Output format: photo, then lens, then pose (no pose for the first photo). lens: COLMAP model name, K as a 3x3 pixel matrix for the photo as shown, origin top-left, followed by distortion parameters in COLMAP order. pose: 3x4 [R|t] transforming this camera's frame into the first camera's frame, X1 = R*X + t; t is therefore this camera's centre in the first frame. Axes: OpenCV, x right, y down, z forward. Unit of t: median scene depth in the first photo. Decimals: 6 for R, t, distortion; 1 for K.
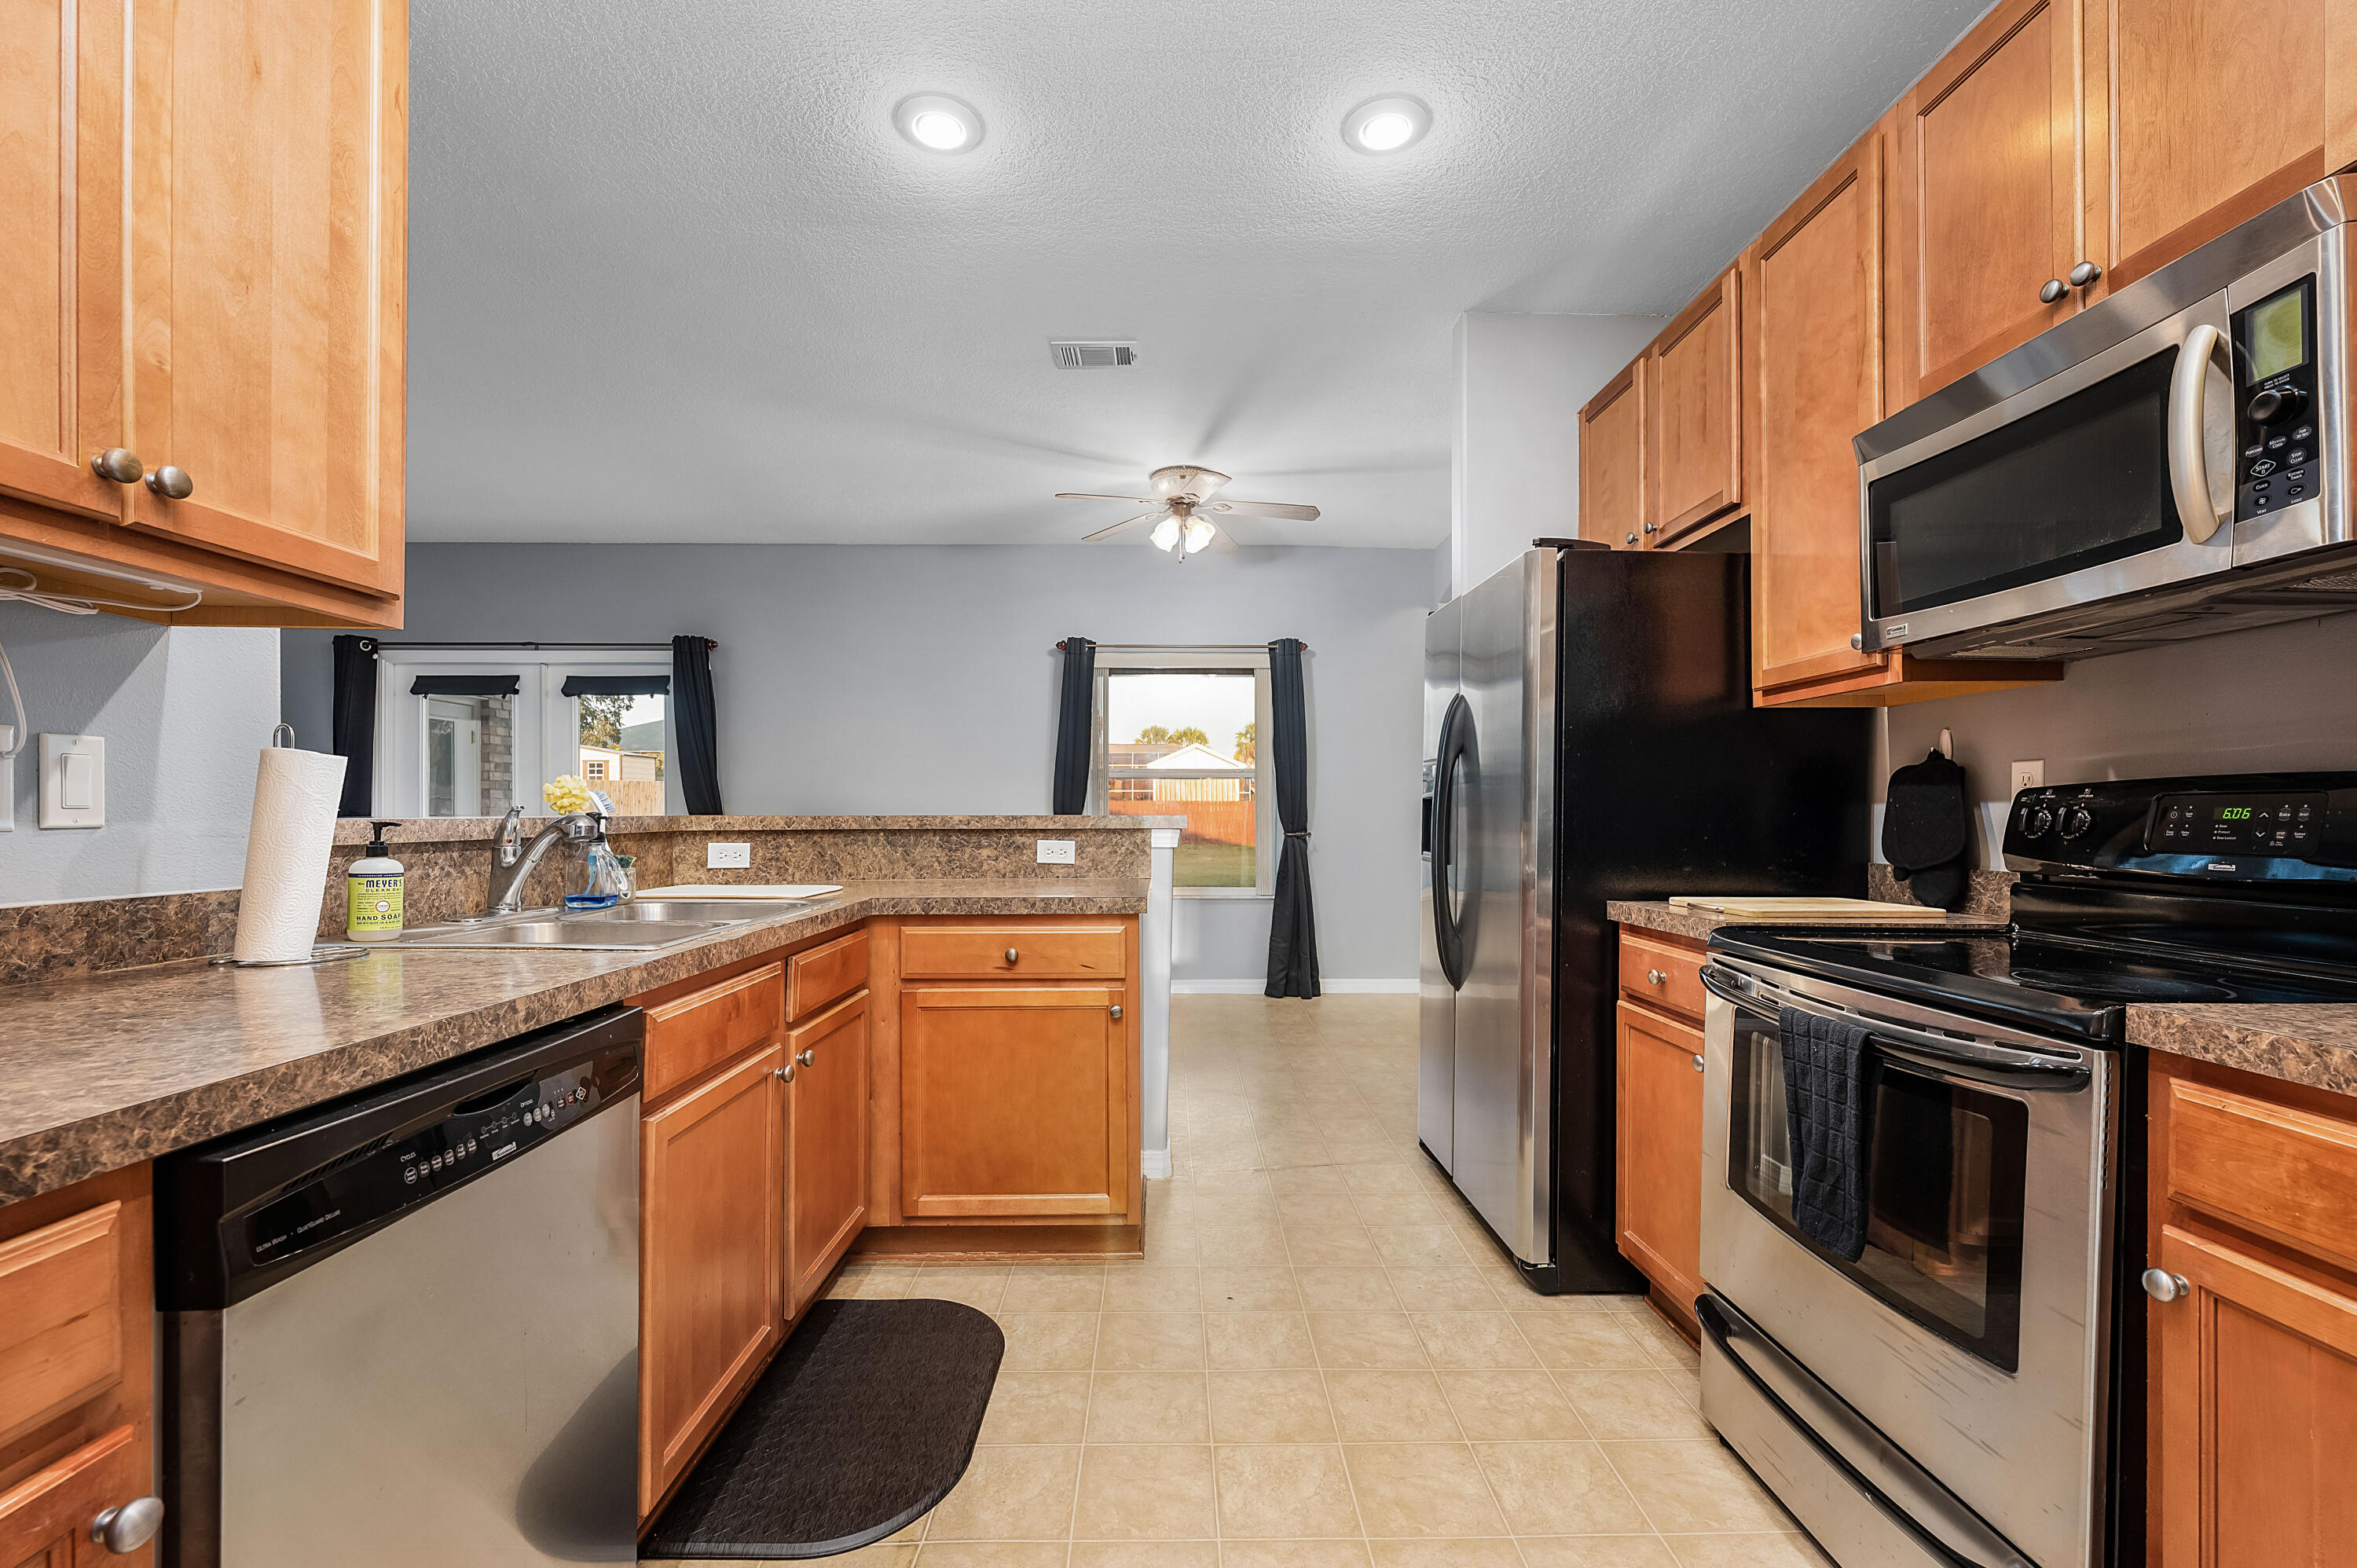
lens RADIAL K [[1001.1, 0, 1173.6], [0, 1001.1, 811.1], [0, 0, 1]] dist [0.000266, 0.000334]
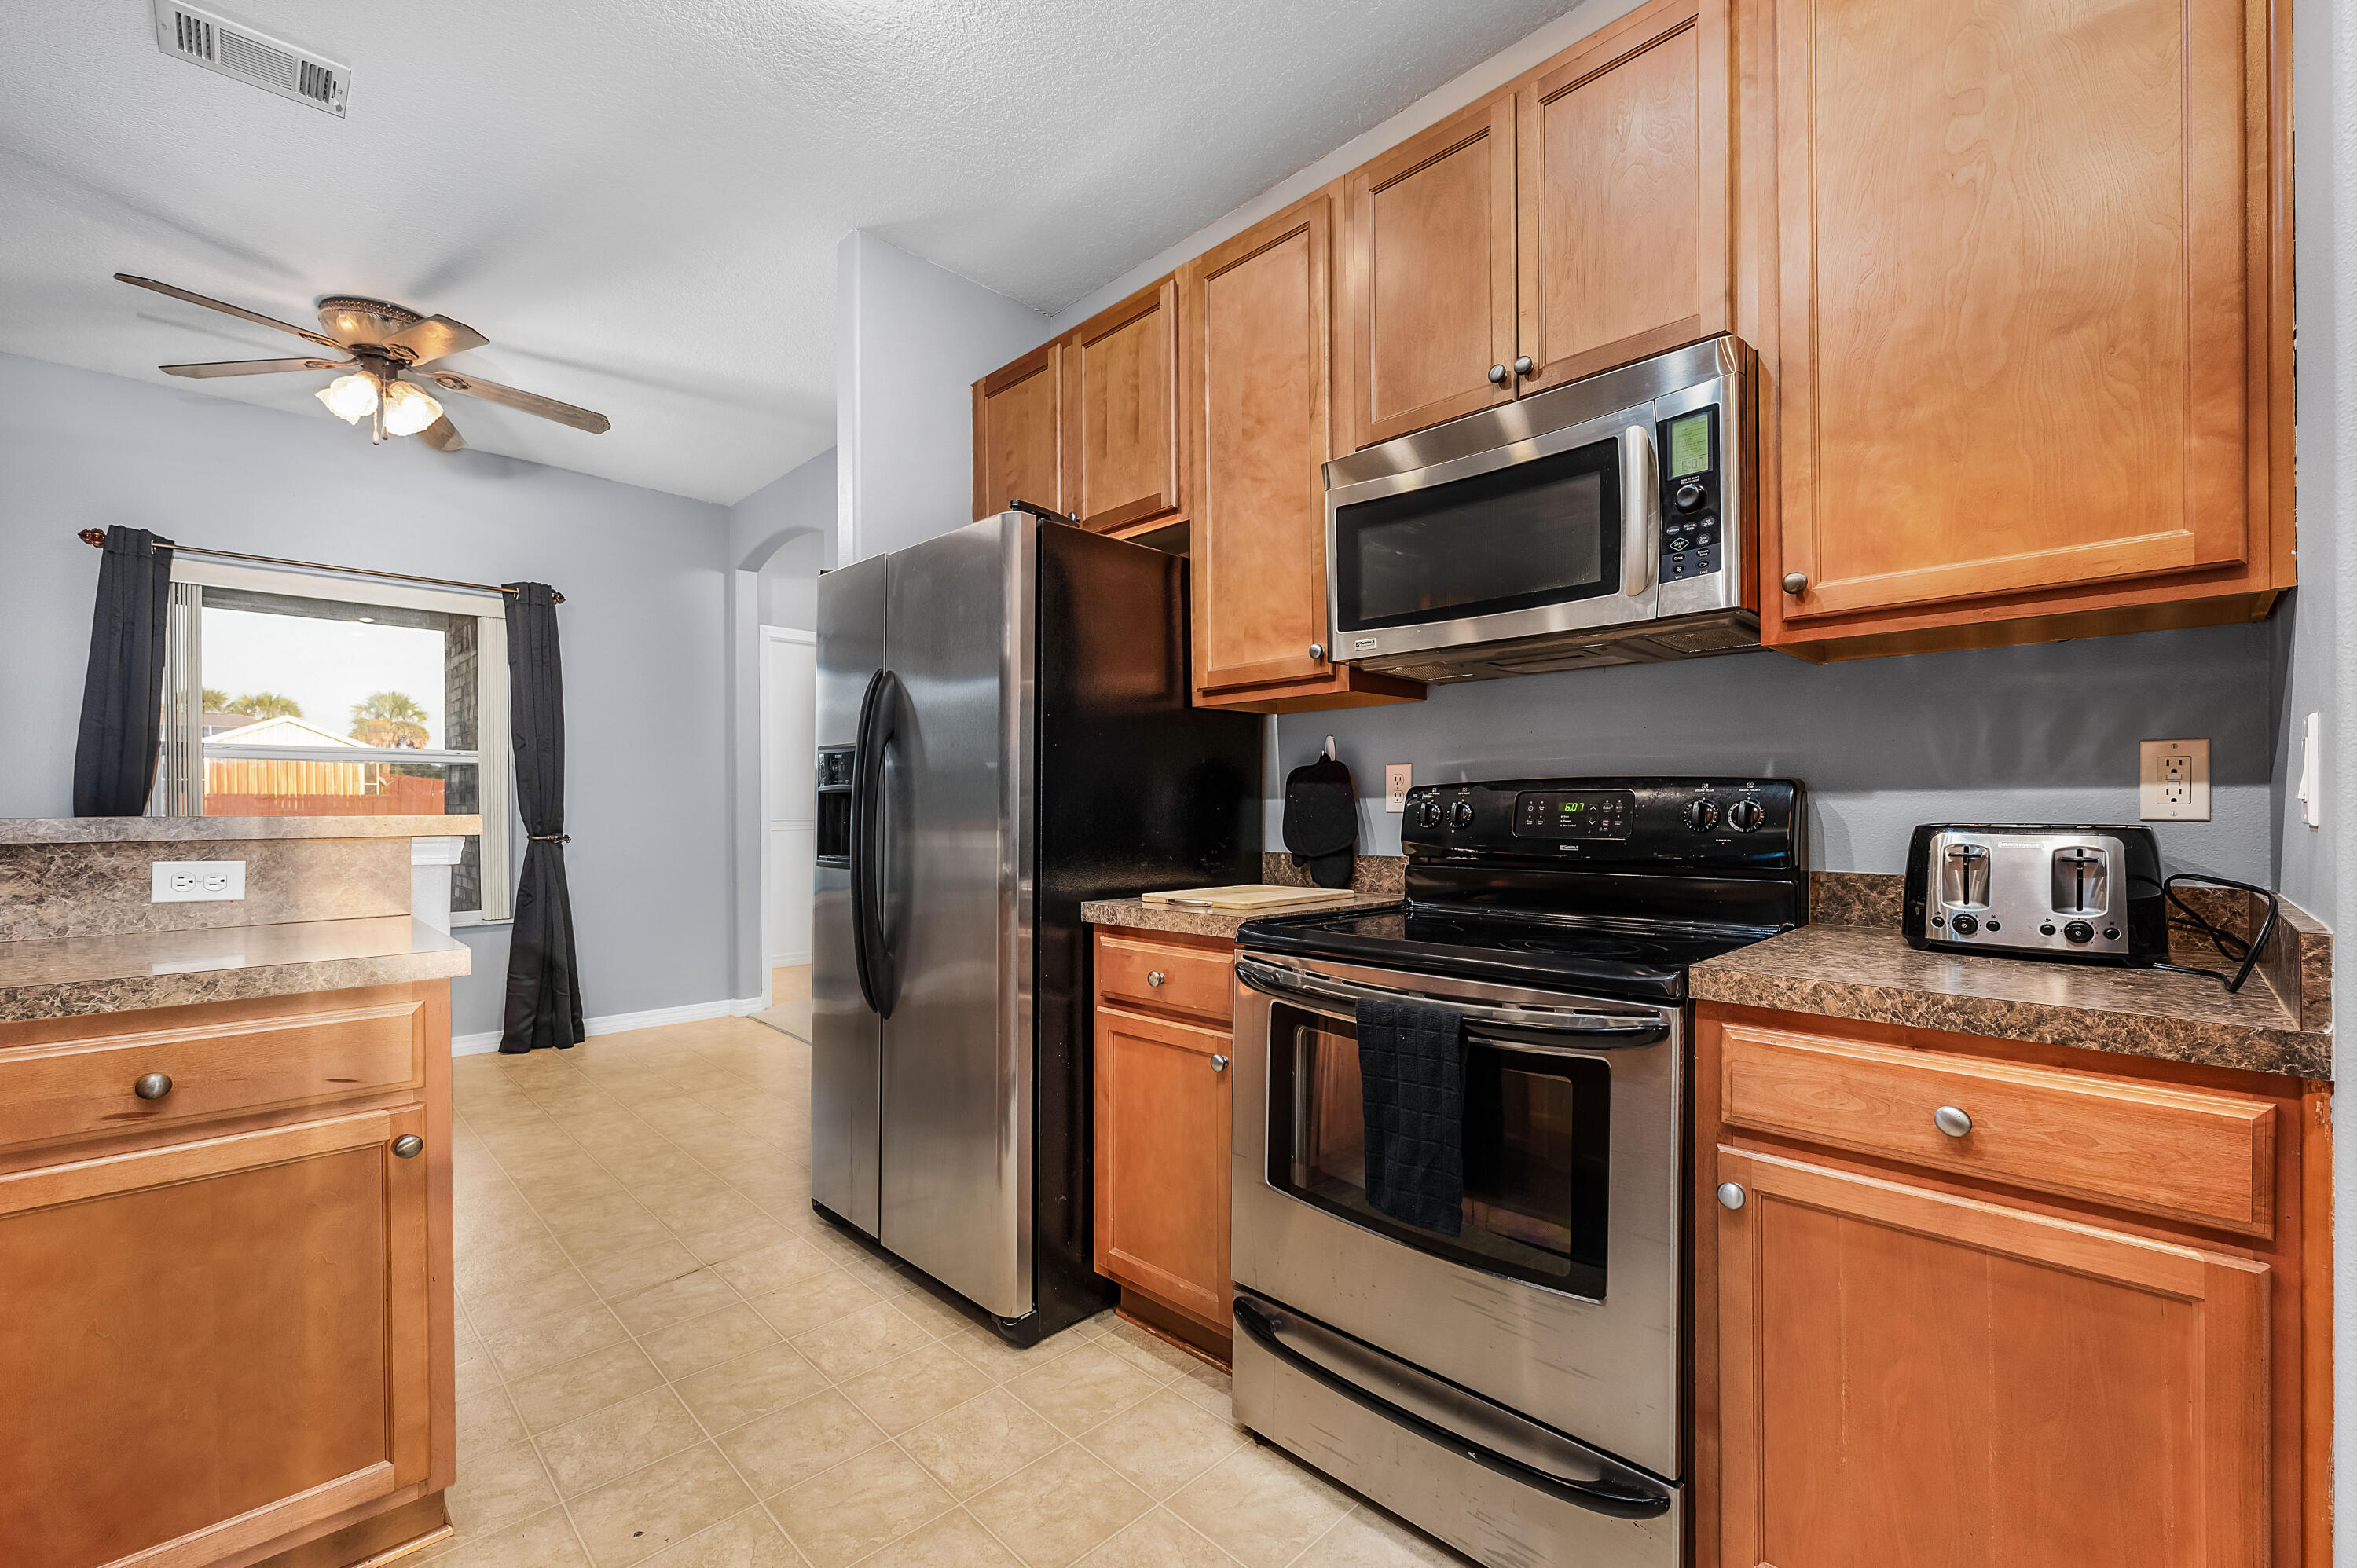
lens RADIAL K [[989.4, 0, 1190.5], [0, 989.4, 804.7], [0, 0, 1]] dist [0.001766, -0.000297]
pose [[0.715471, -0.001880, 0.698639, -0.155763], [0.002923, 0.999996, -0.000303, -0.001234], [-0.698636, 0.002259, 0.715474, 0.289725]]
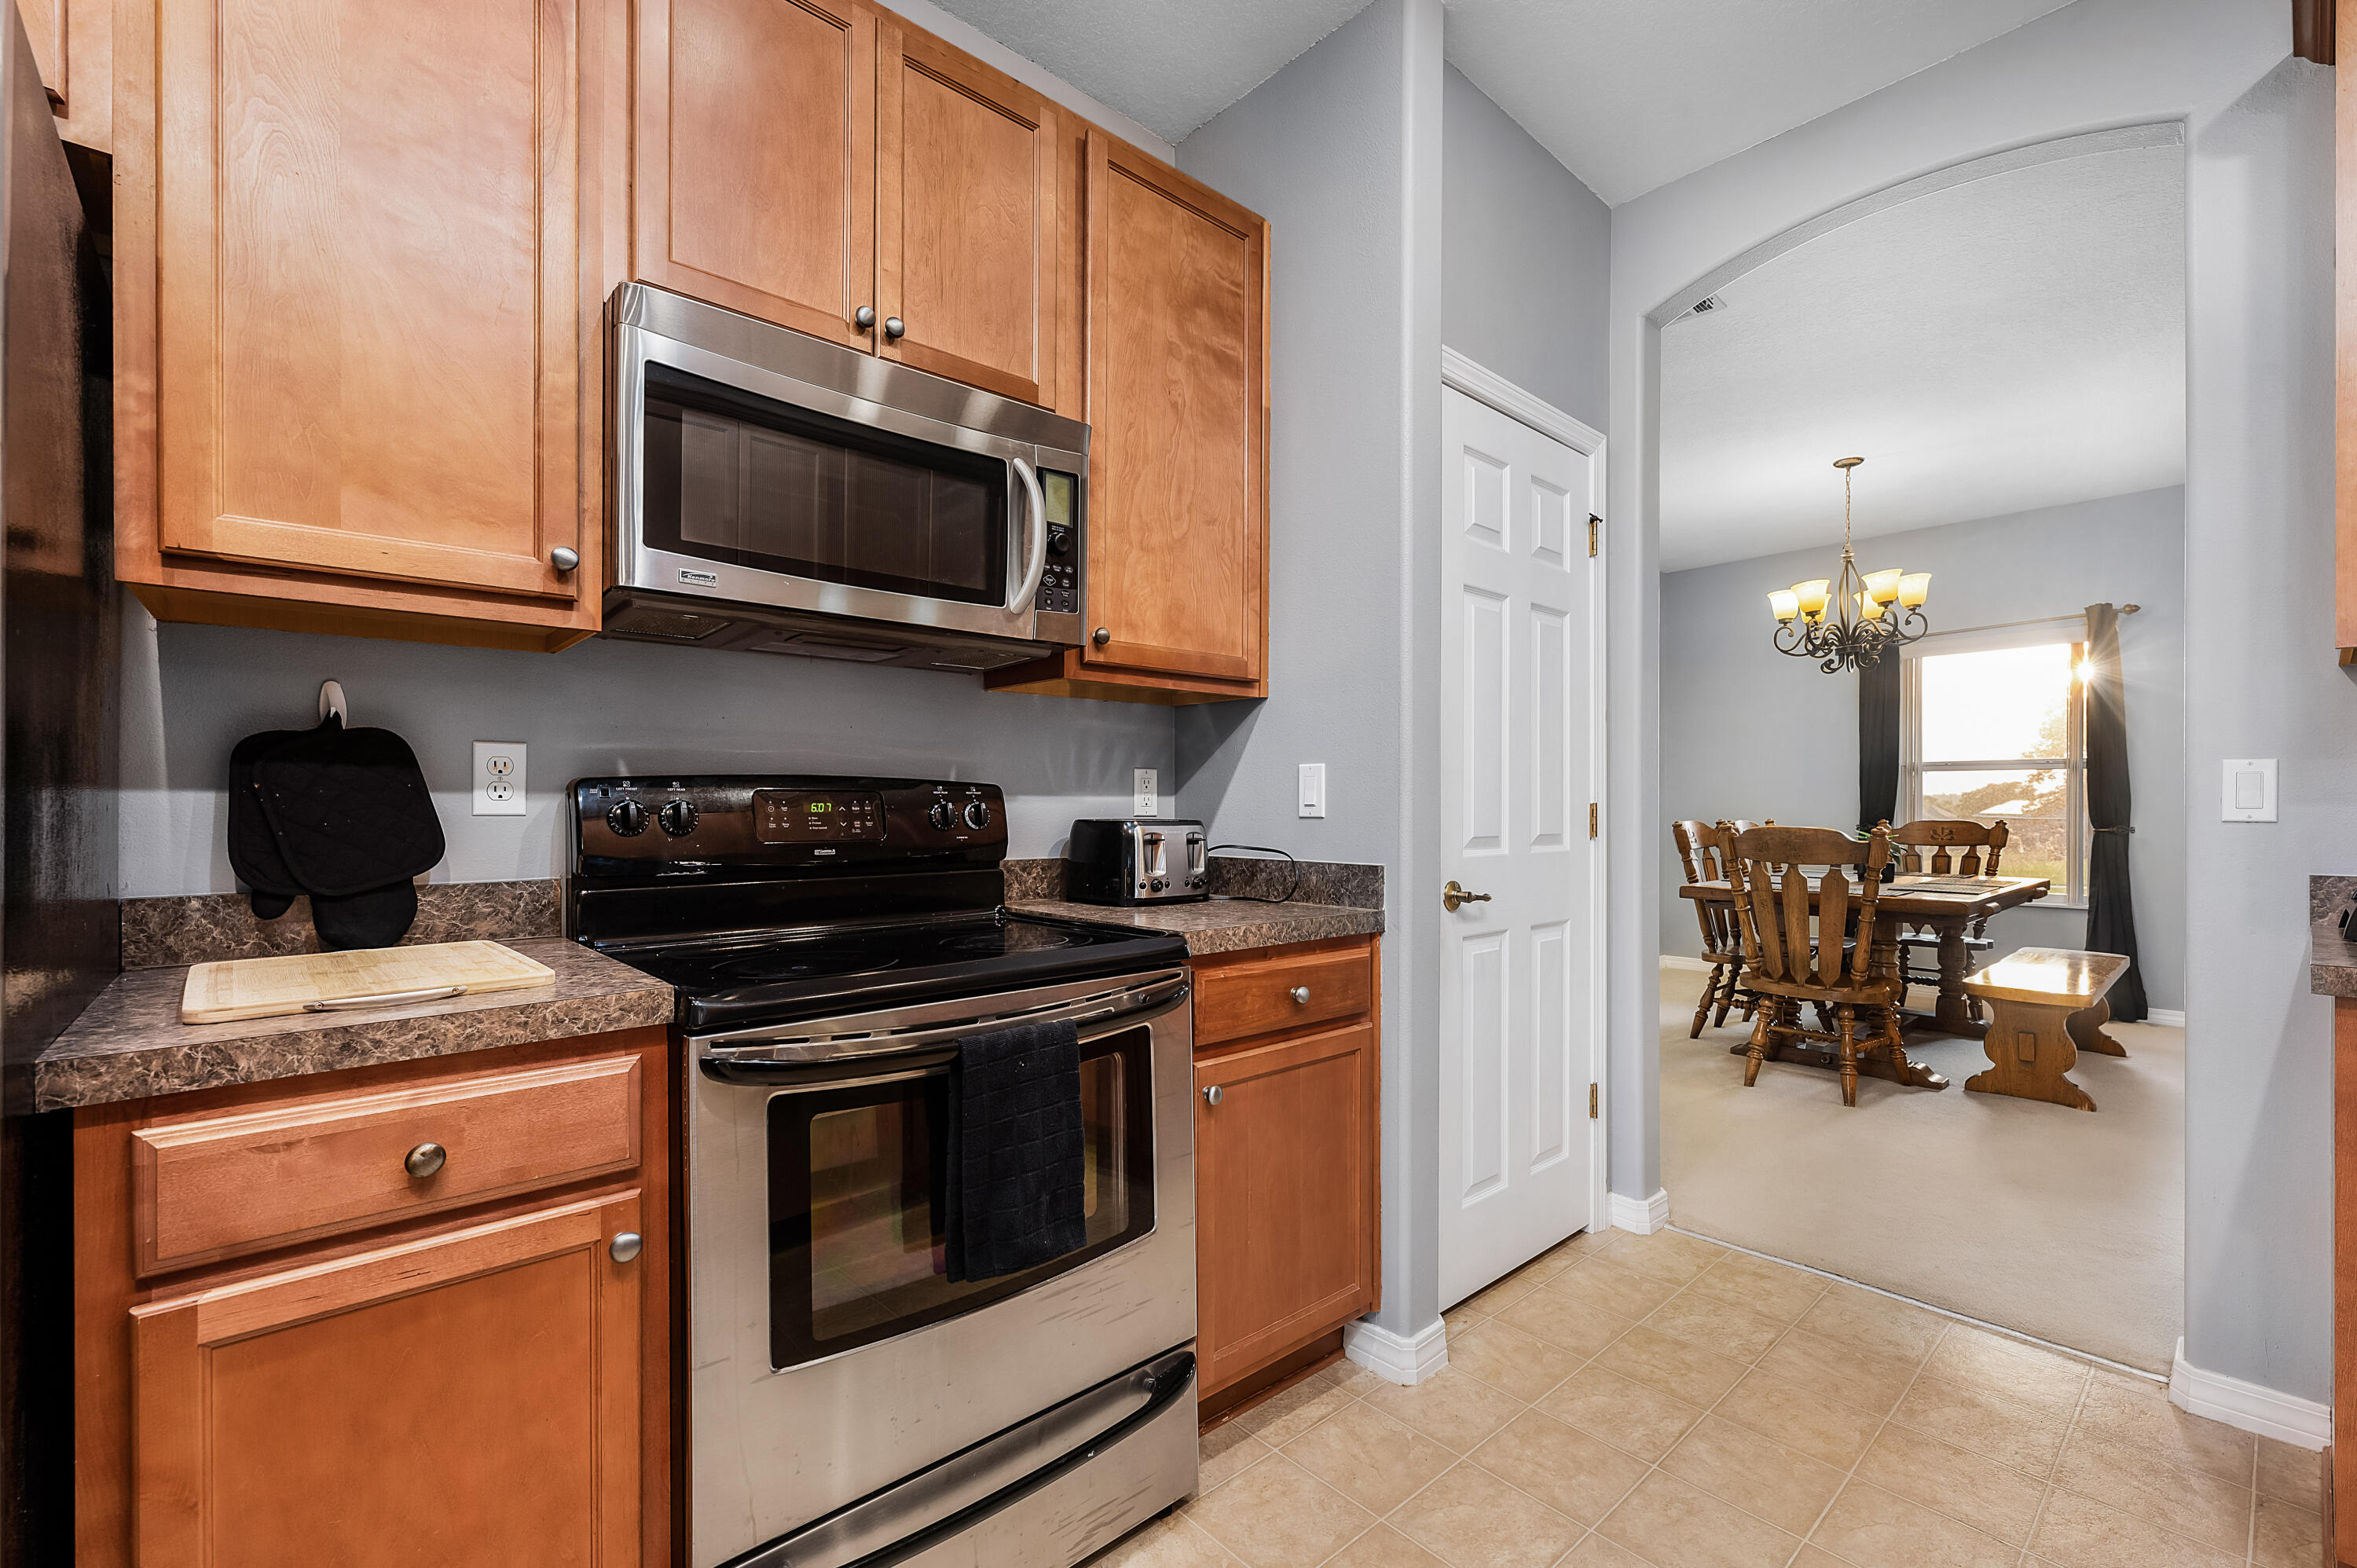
lens RADIAL K [[1010.8, 0, 1184.8], [0, 1010.8, 800.6], [0, 0, 1]] dist [0.016498, 0.000180]
pose [[-0.661487, 0.001657, 0.749954, -0.110017], [-0.003034, 0.999983, -0.004886, -0.000981], [-0.749950, -0.005508, -0.661471, 1.036036]]
